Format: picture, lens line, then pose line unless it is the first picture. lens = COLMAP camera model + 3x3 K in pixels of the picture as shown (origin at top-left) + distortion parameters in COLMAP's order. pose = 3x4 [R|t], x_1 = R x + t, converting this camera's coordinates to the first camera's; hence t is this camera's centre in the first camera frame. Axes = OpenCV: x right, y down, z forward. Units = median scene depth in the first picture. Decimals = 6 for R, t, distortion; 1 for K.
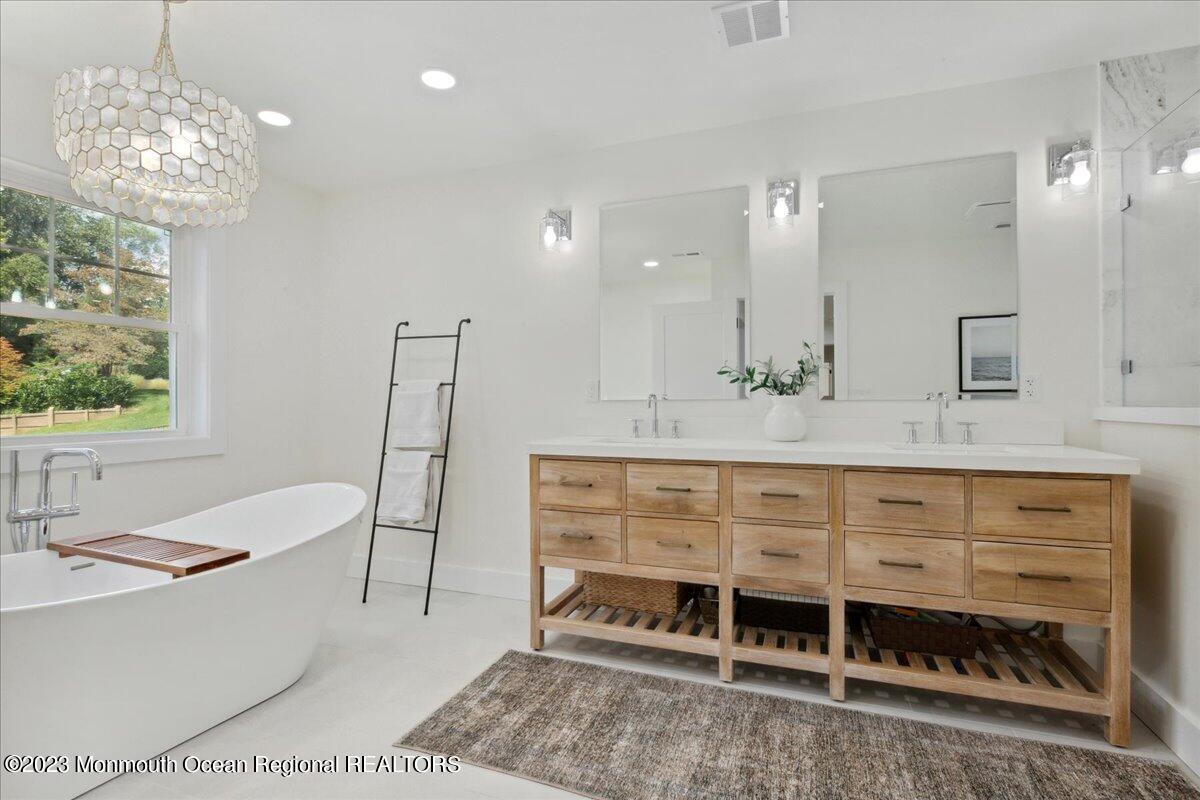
lens RADIAL K [[562.4, 0, 615.0], [0, 562.4, 400.1], [0, 0, 1]] dist [-0.001129, -0.000060]
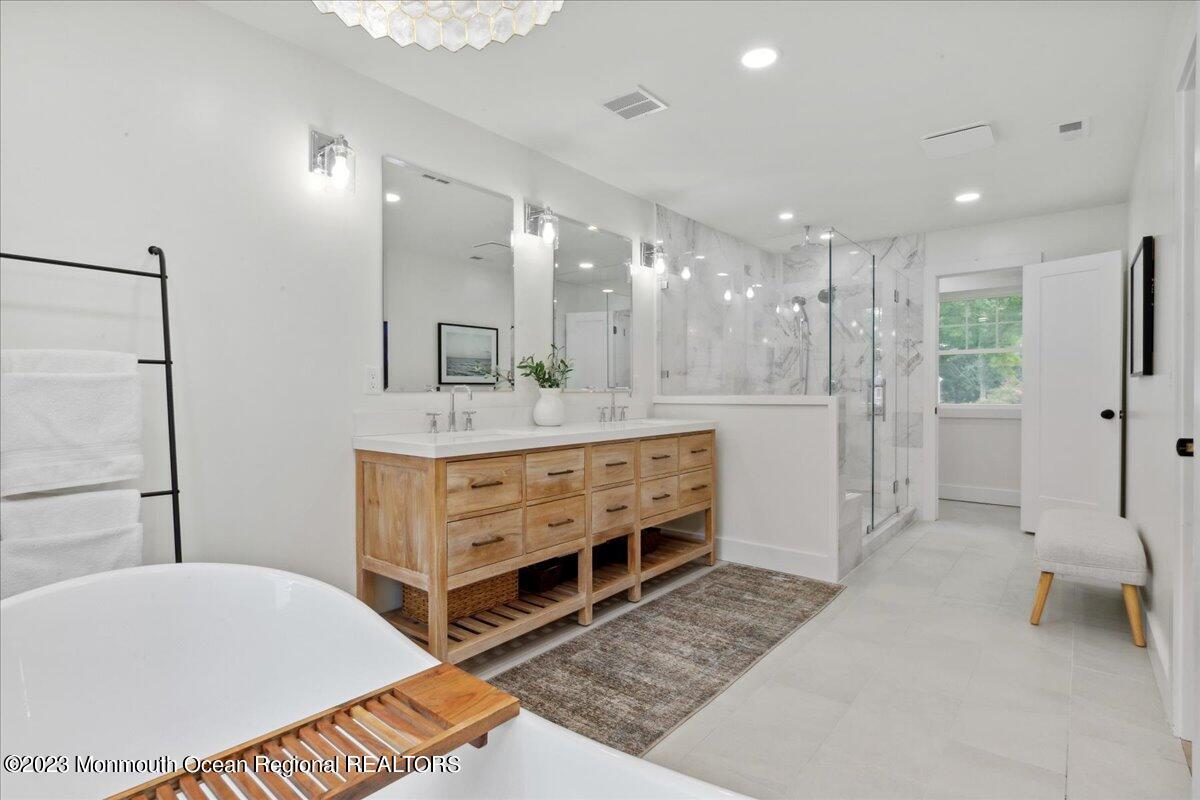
lens RADIAL K [[562.4, 0, 615.0], [0, 562.4, 400.1], [0, 0, 1]] dist [-0.001129, -0.000060]
pose [[0.342814, -0.013534, 0.939306, -0.886385], [-0.001673, 0.999886, 0.015017, 0.000096], [-0.939402, -0.006720, 0.342752, 0.521161]]
